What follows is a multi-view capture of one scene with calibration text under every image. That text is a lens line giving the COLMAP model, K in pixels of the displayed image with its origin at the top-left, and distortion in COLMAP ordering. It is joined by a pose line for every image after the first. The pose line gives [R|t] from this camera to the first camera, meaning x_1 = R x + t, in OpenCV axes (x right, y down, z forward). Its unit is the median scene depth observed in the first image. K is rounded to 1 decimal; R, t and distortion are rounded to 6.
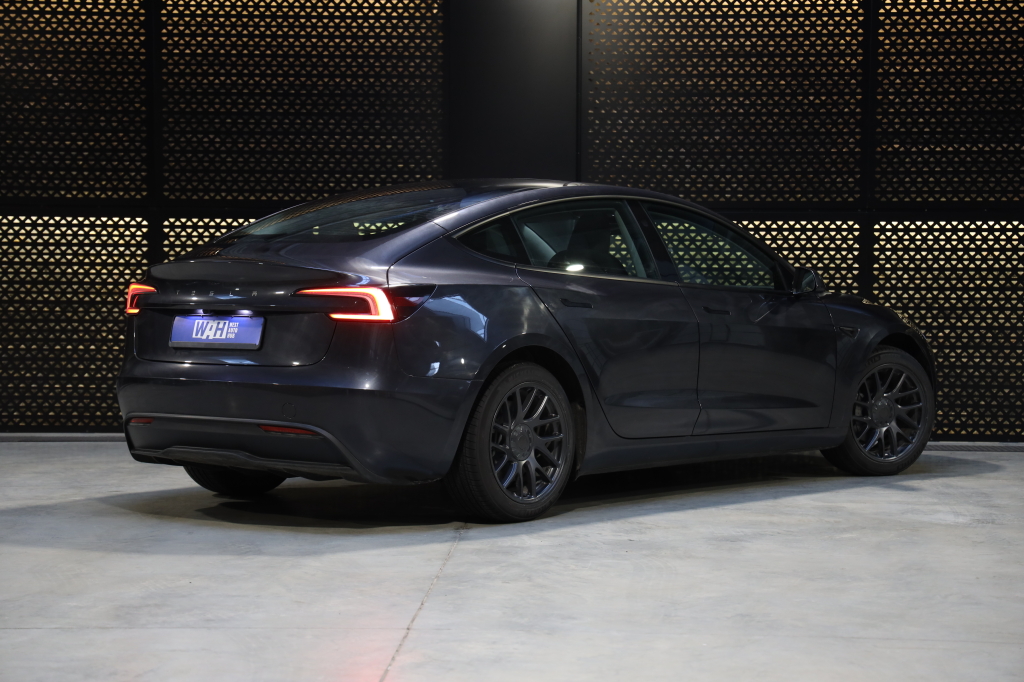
lens RADIAL K [[2276.7, 0, 512.0], [0, 2276.7, 341.0], [0, 0, 1]] dist [0.352261, -0.120277]
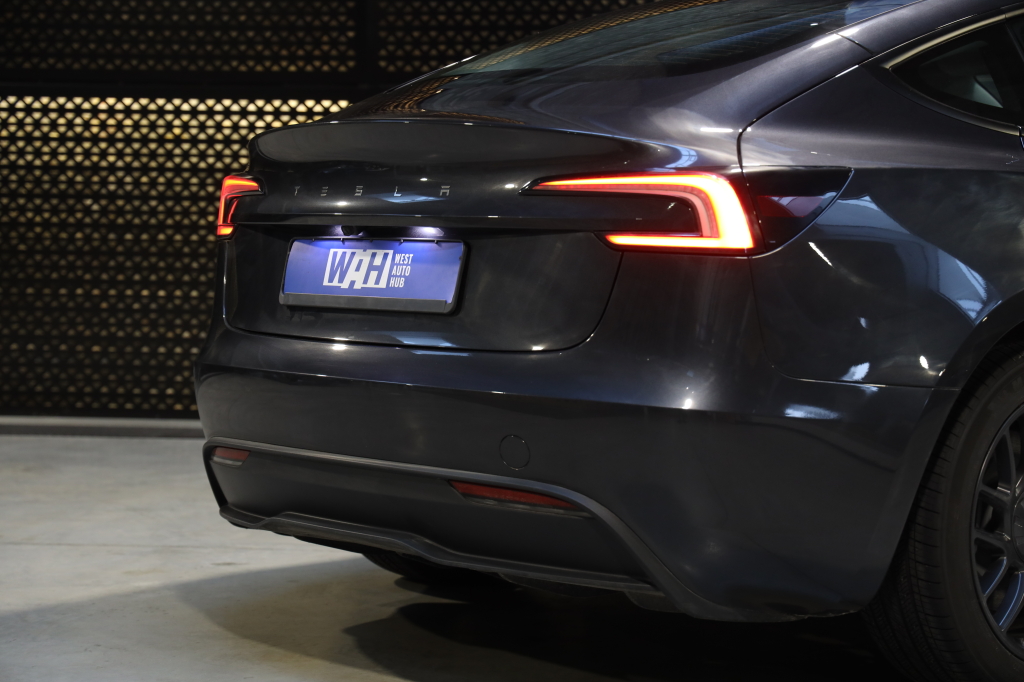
lens RADIAL K [[2276.7, 0, 512.0], [0, 2276.7, 341.0], [0, 0, 1]] dist [0.352261, -0.120277]
pose [[0.990814, 0.010253, -0.134843, -0.037094], [-0.006815, 0.999640, 0.025934, -0.002551], [0.135061, -0.024777, 0.990527, 0.542767]]
